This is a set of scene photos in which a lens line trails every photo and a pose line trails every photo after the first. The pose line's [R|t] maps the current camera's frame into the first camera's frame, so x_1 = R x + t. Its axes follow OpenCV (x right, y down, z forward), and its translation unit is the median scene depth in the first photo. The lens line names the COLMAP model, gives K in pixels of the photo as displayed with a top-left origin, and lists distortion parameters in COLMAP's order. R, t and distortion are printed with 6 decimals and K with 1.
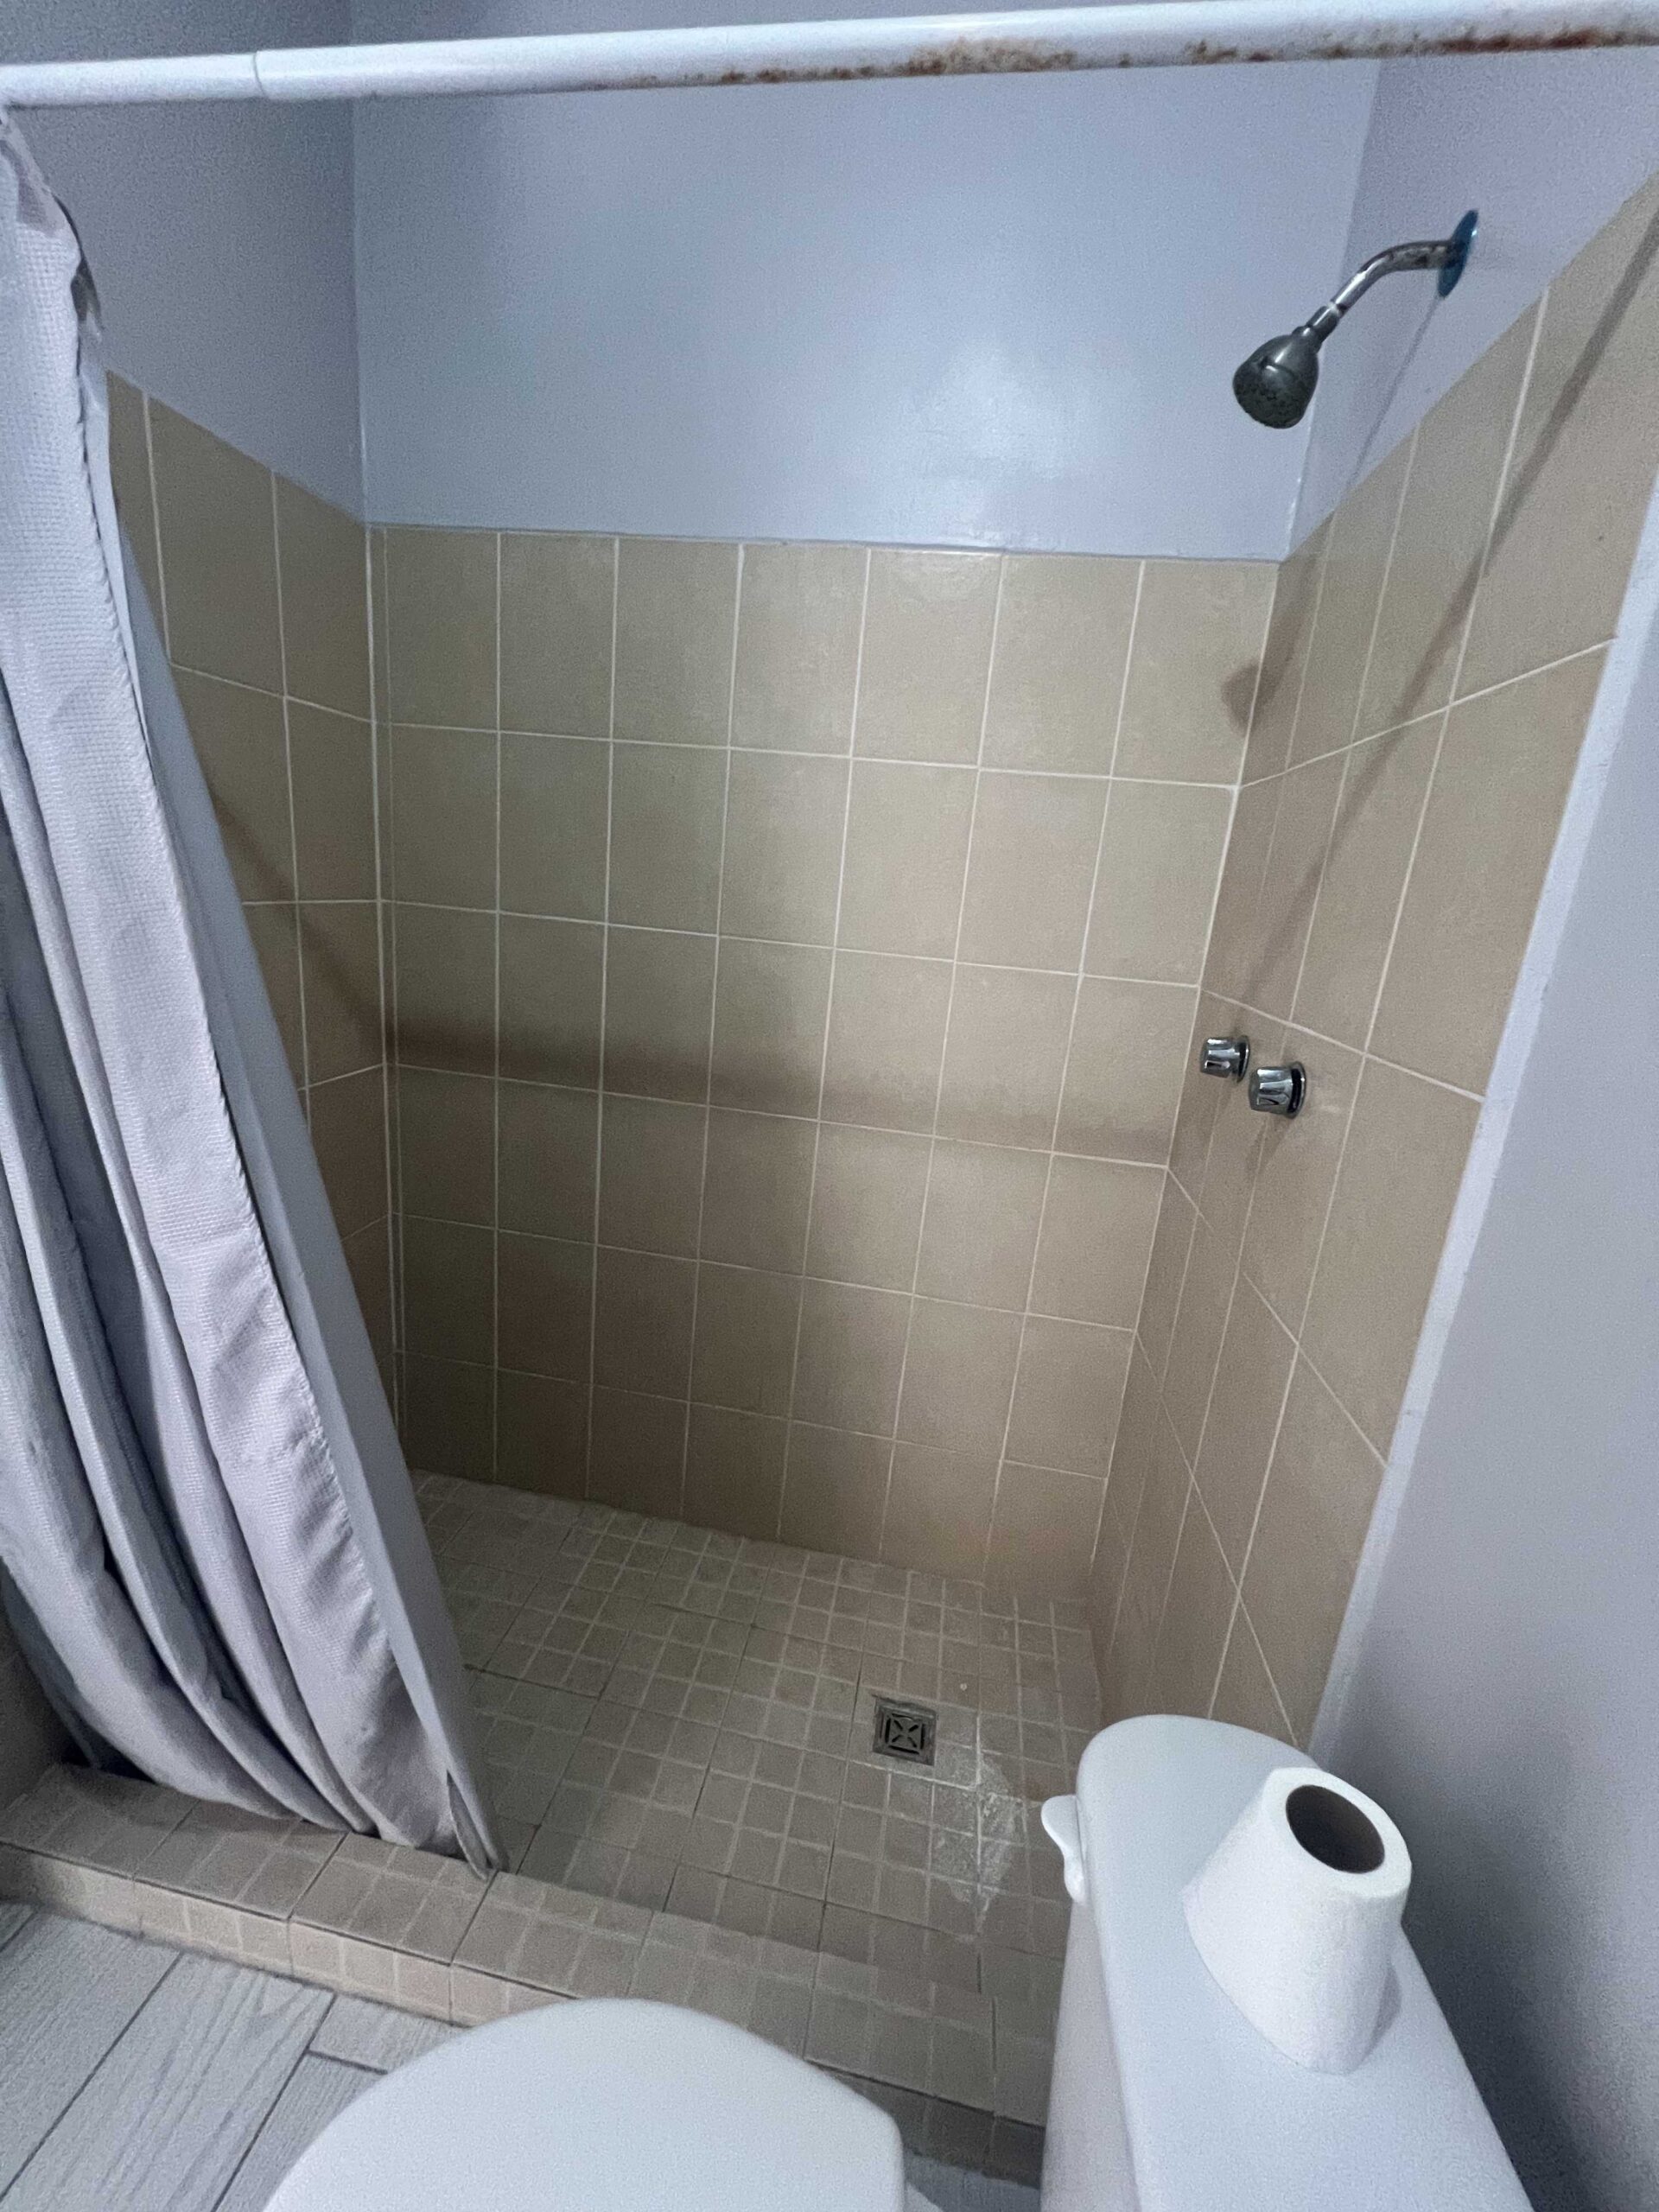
lens RADIAL K [[895.3, 0, 829.5], [0, 895.3, 1106.0], [0, 0, 1]] dist [0.001498, 0.000113]
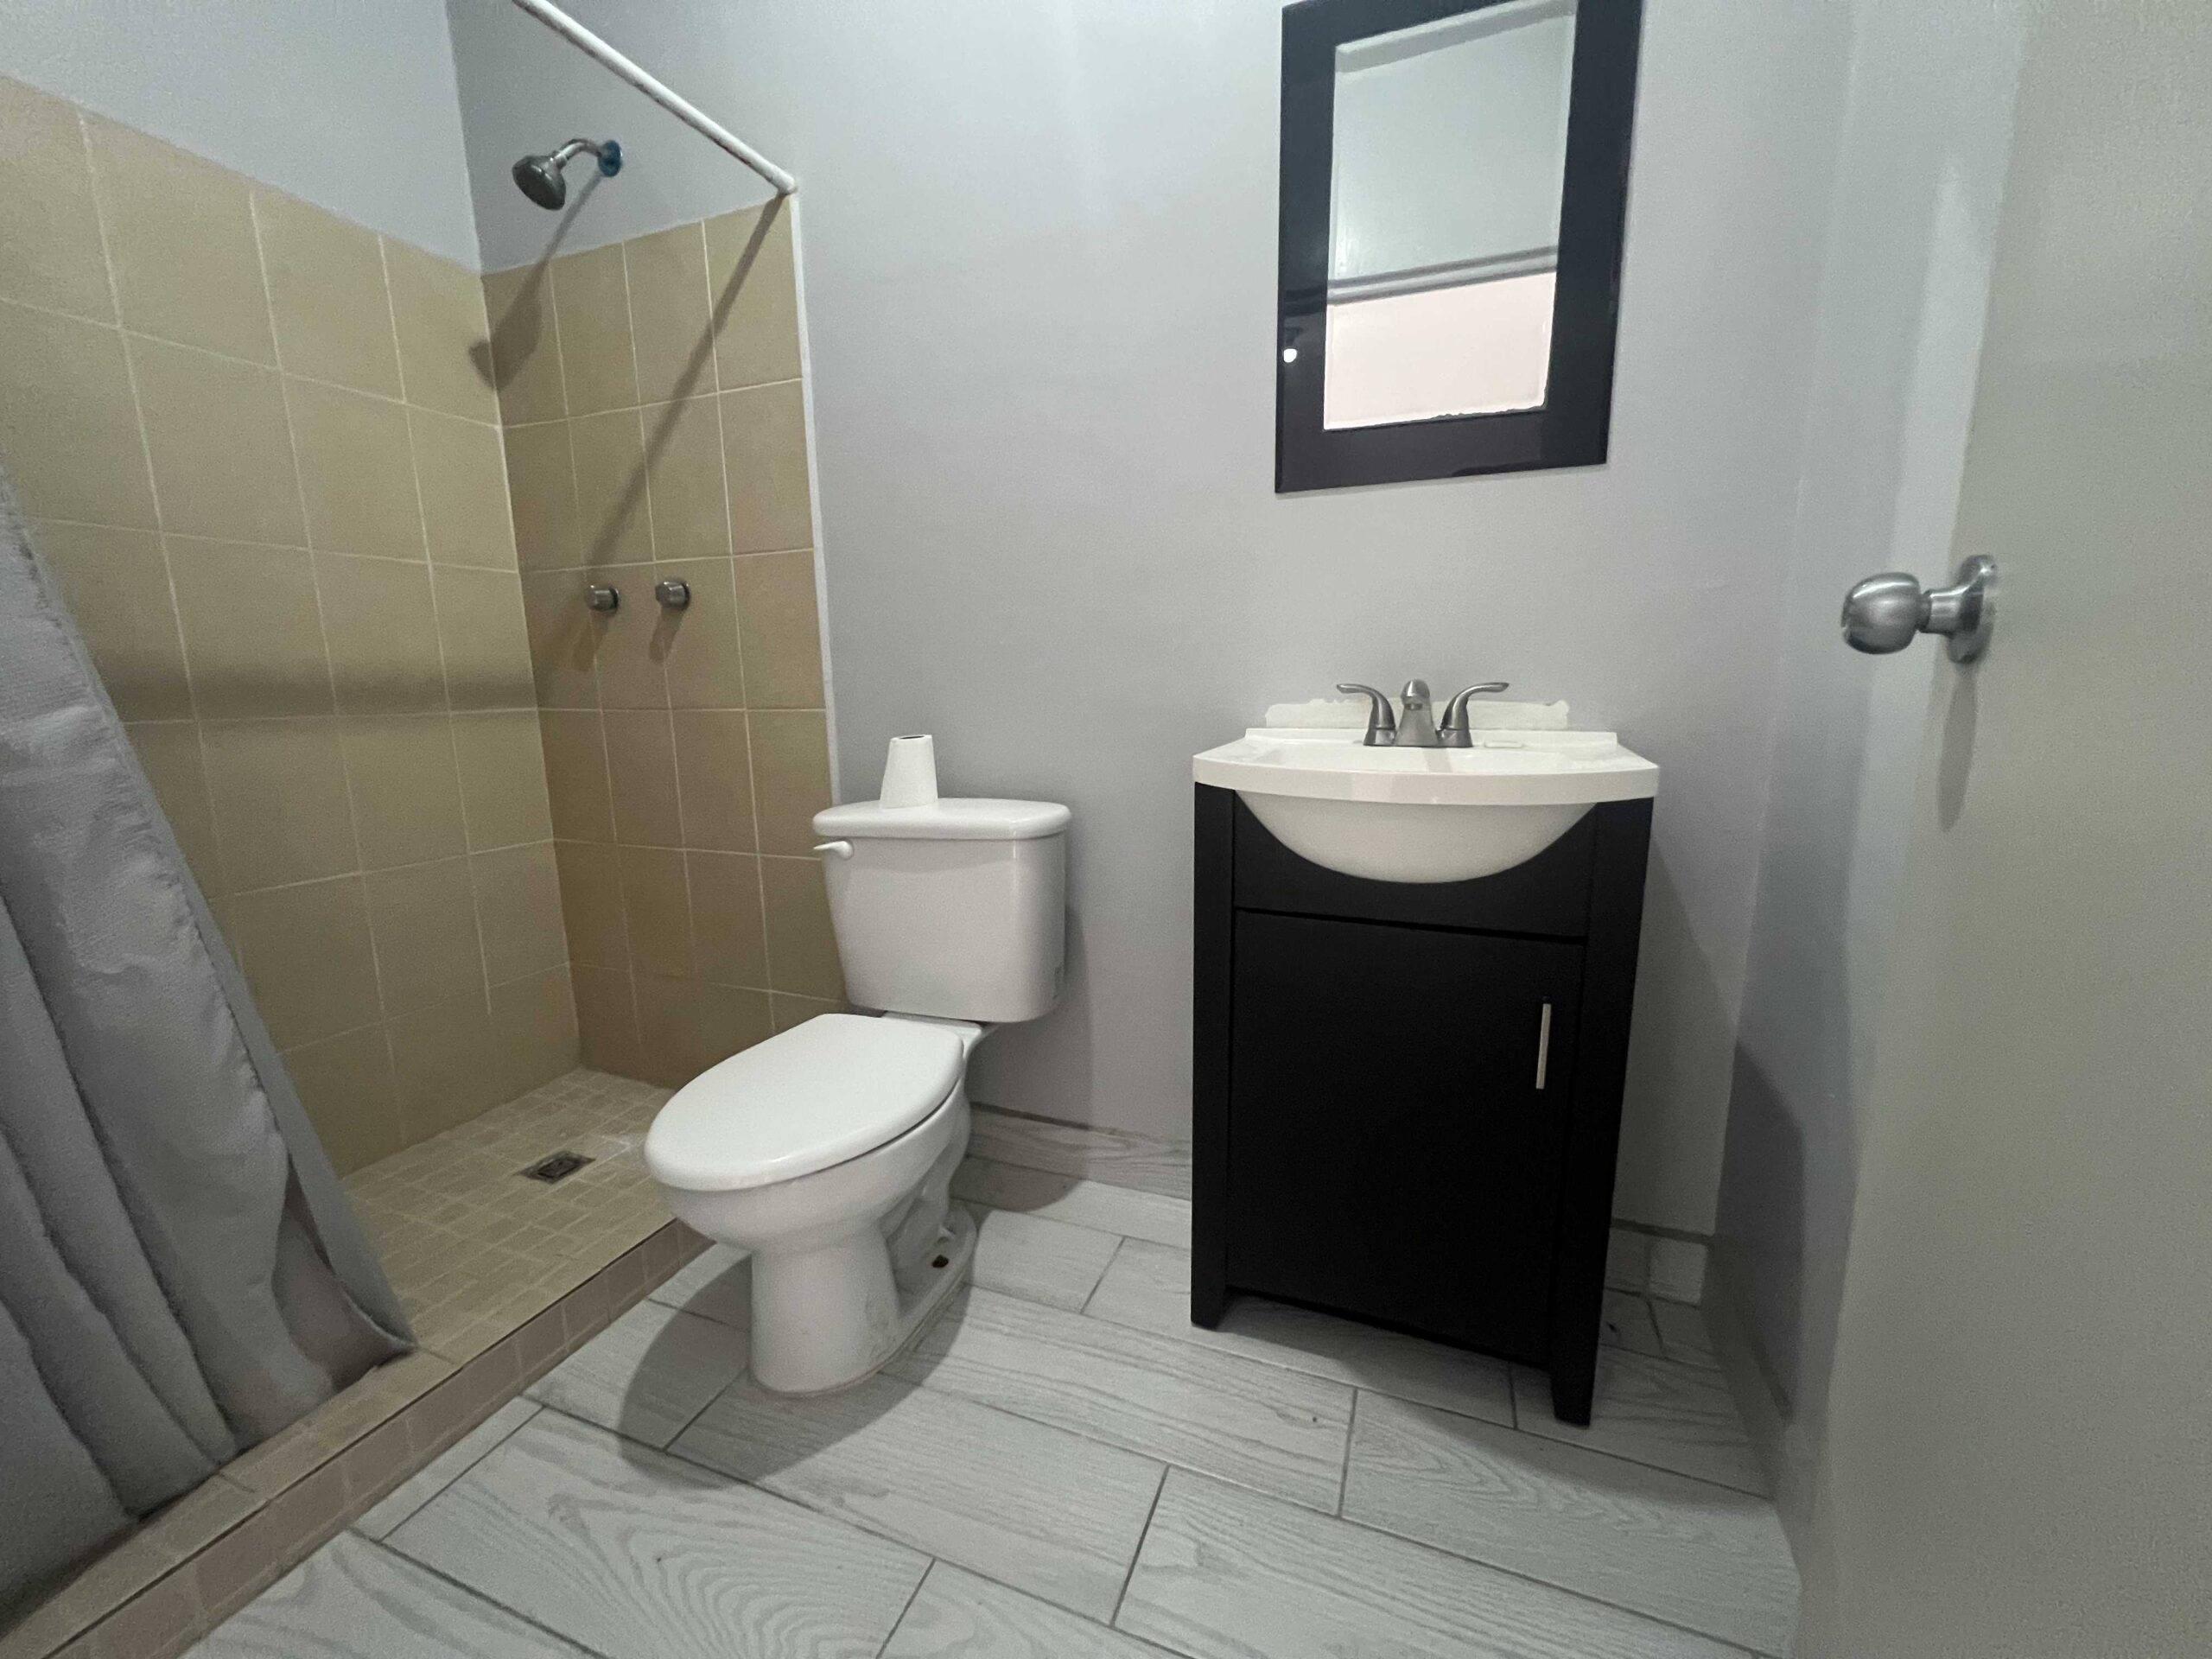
lens RADIAL K [[884.9, 0, 1106.0], [0, 884.9, 829.5], [0, 0, 1]] dist [0.000697, 0.000050]
pose [[0.211991, -0.263275, 0.941141, -0.872564], [0.270547, 0.941200, 0.202351, 0.233763], [-0.939076, 0.211727, 0.270754, -0.166536]]
